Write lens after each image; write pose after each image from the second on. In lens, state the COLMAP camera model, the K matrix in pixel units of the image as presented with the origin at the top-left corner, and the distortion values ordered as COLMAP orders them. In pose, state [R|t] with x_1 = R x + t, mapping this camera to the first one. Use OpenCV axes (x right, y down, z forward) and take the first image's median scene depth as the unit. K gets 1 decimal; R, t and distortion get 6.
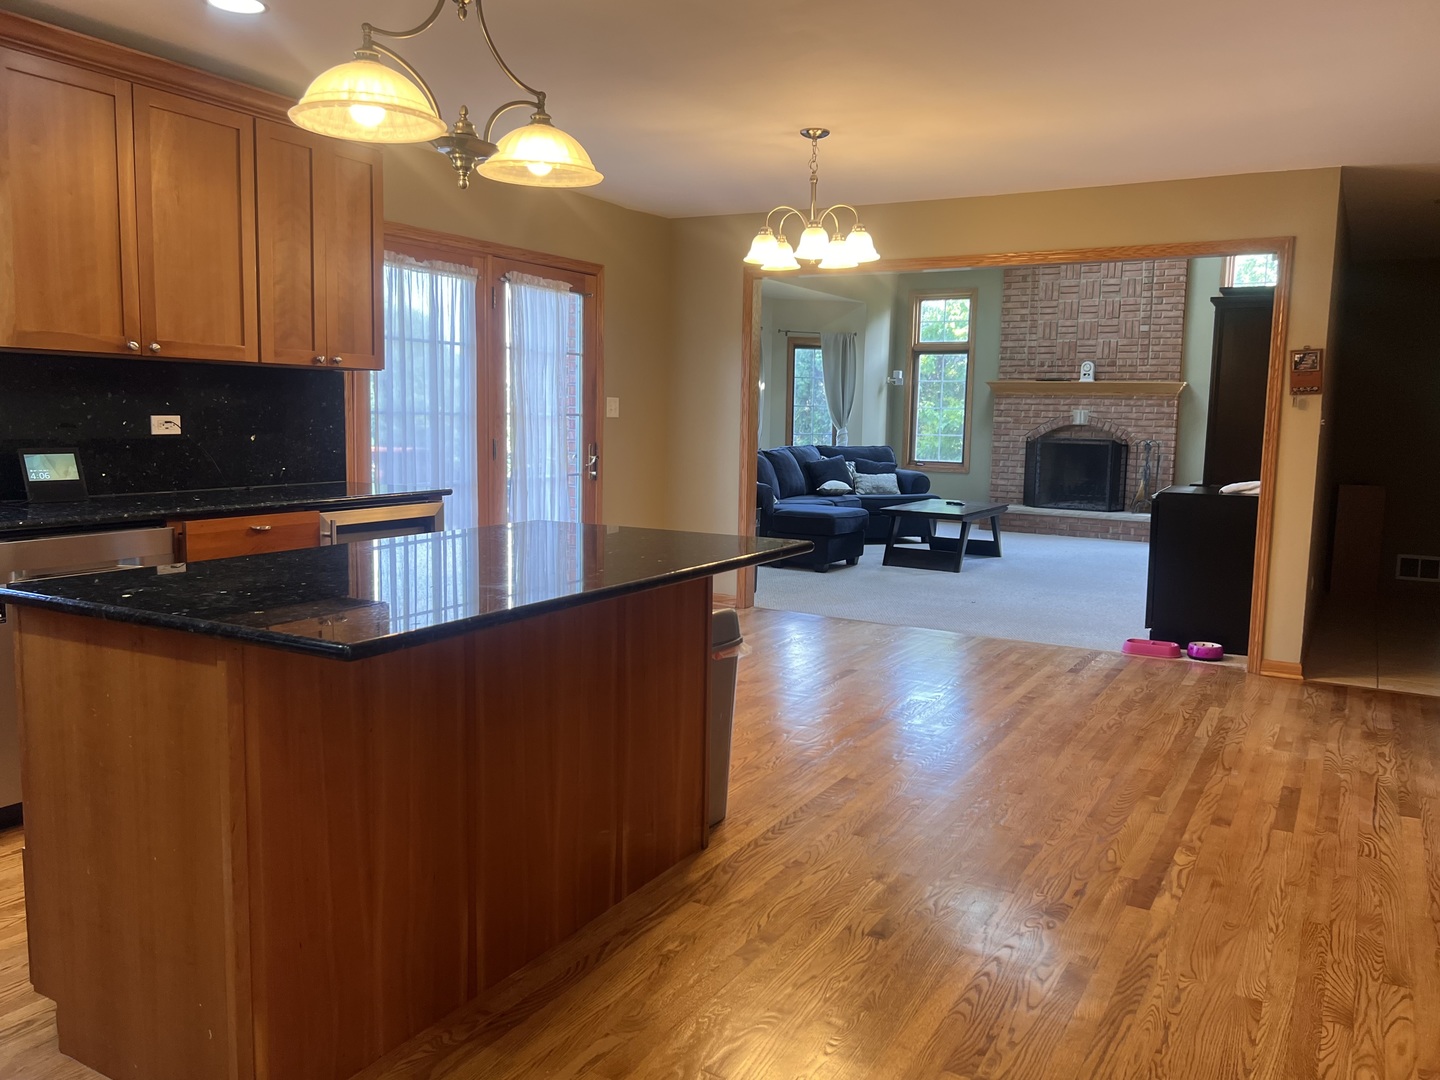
lens RADIAL K [[1120.0, 0, 724.7], [0, 1120.0, 534.1], [0, 0, 1]] dist [0.032301, -0.021320]
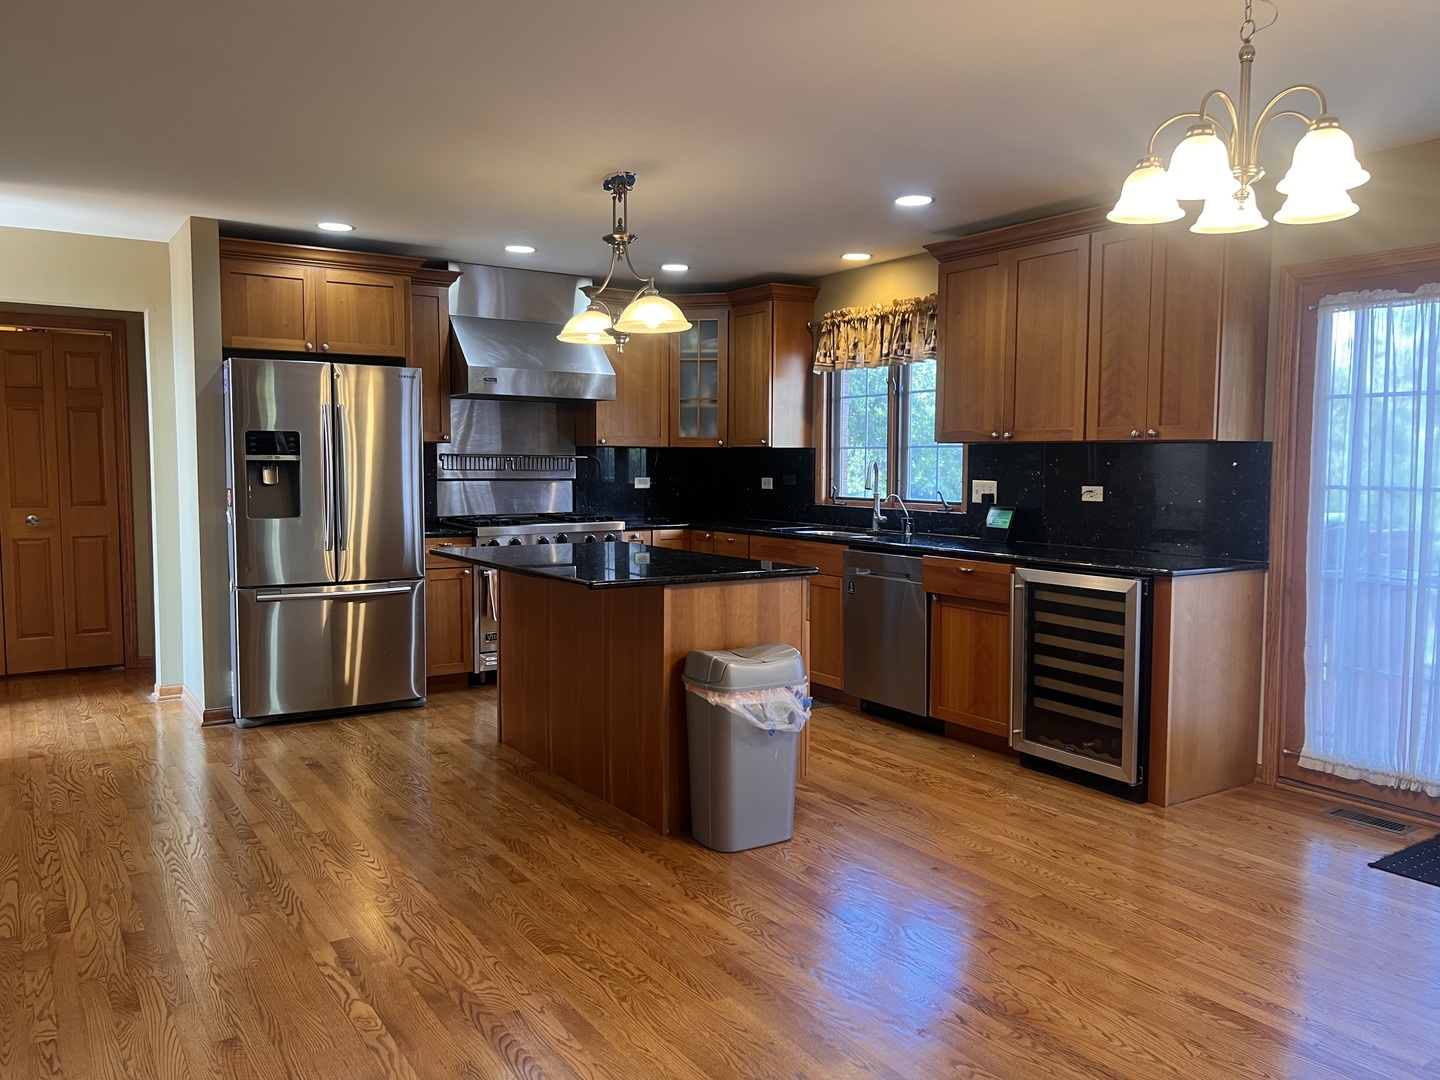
lens RADIAL K [[1120.0, 0, 724.7], [0, 1120.0, 542.4], [0, 0, 1]] dist [0.032301, -0.021320]
pose [[-0.461608, 0.044541, -0.885965, 1.143206], [-0.120585, 0.986318, 0.112414, -0.196575], [0.878850, 0.158726, -0.449921, 1.776141]]
